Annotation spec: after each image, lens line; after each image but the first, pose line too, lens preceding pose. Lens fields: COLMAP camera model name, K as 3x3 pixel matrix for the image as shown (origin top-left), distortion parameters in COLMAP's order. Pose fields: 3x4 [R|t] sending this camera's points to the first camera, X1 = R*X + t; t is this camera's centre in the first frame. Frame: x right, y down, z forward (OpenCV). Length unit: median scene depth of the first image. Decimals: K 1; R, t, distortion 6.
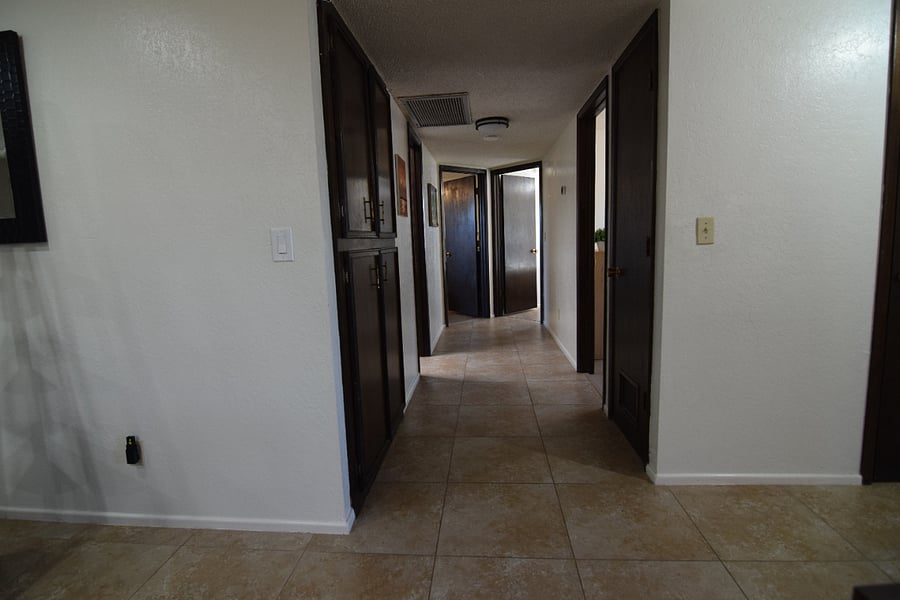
lens RADIAL K [[457.6, 0, 447.6], [0, 457.6, 302.4], [0, 0, 1]] dist [-0.011079, -0.003061]
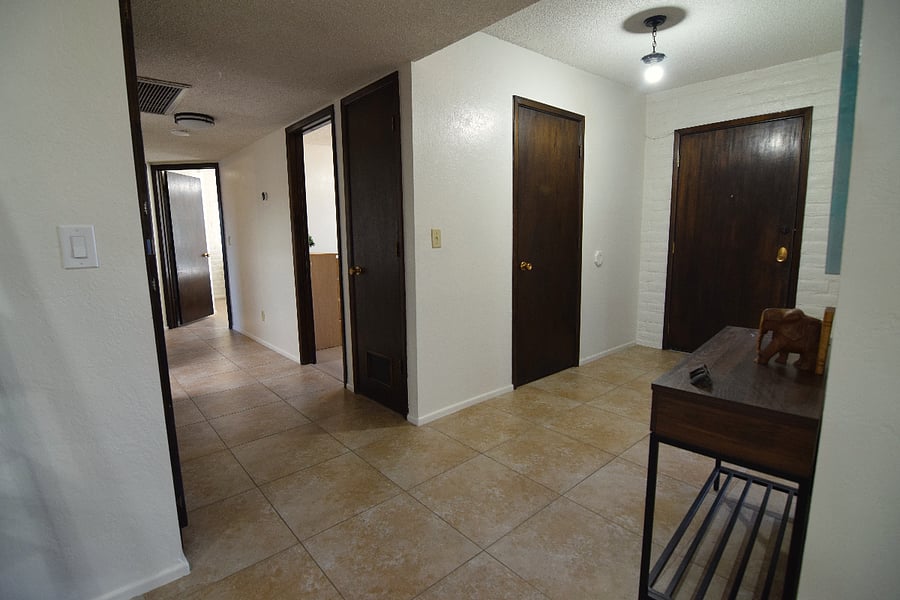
lens RADIAL K [[438.7, 0, 450.1], [0, 438.7, 297.1], [0, 0, 1]] dist [0.002372, -0.002735]
pose [[0.689033, -0.079051, 0.720406, -0.389359], [0.091193, 0.995590, 0.022027, 0.001264], [-0.718970, 0.050519, 0.693203, 0.016953]]
